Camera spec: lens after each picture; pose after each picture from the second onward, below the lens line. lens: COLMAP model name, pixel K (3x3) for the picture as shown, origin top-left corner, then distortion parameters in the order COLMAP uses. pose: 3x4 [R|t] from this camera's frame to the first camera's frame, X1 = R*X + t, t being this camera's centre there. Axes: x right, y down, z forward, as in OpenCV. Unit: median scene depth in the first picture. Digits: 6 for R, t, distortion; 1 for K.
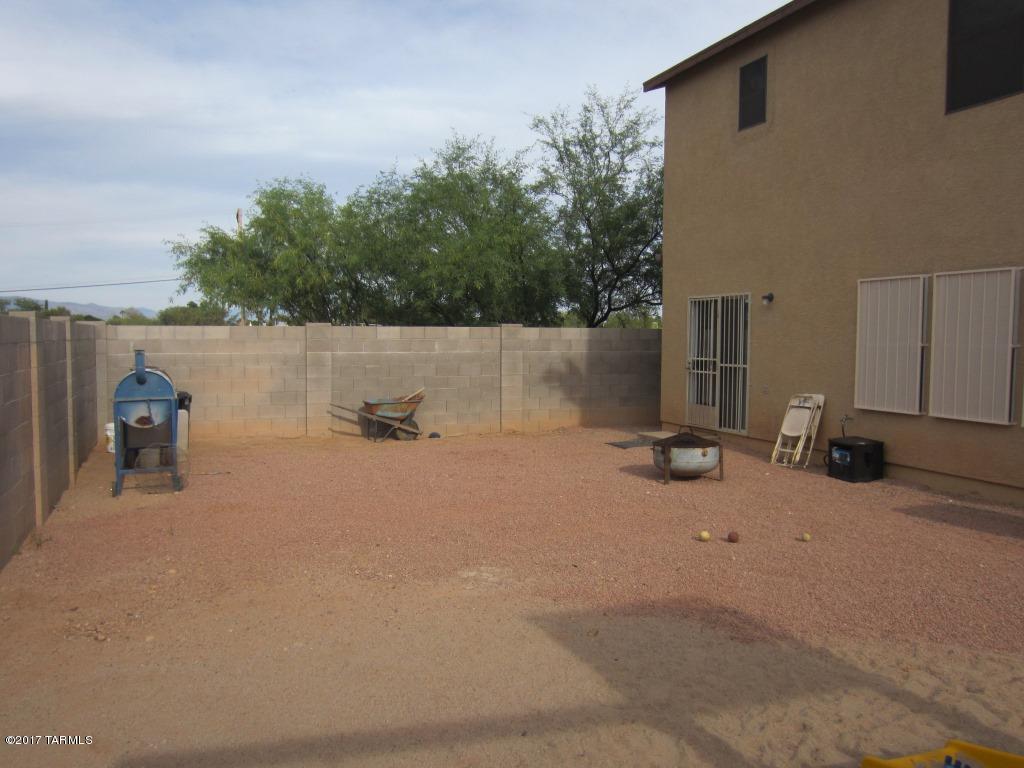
lens RADIAL K [[826.6, 0, 511.8], [0, 826.6, 386.6], [0, 0, 1]] dist [-0.004832, -0.003792]
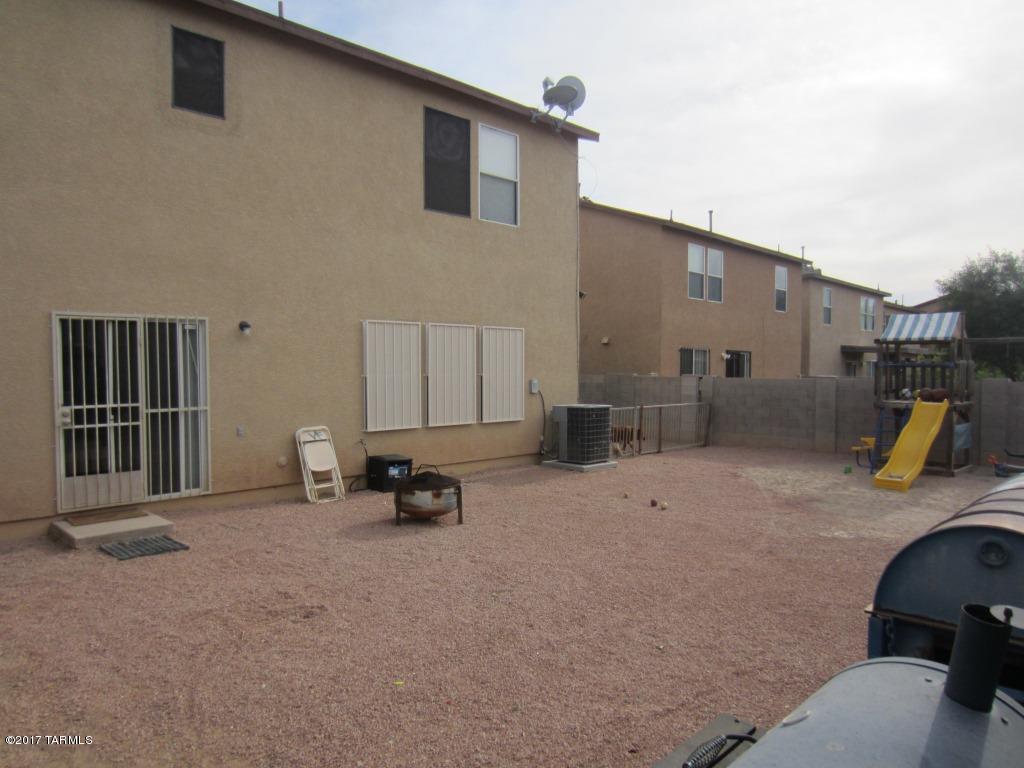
lens RADIAL K [[725.0, 0, 512.0], [0, 725.0, 382.8], [0, 0, 1]] dist [-0.033606, 0.013845]
pose [[-0.405692, -0.033809, 0.913384, -0.482212], [0.052615, 0.996795, 0.060266, -0.076455], [-0.912494, 0.072508, -0.402613, 1.012855]]
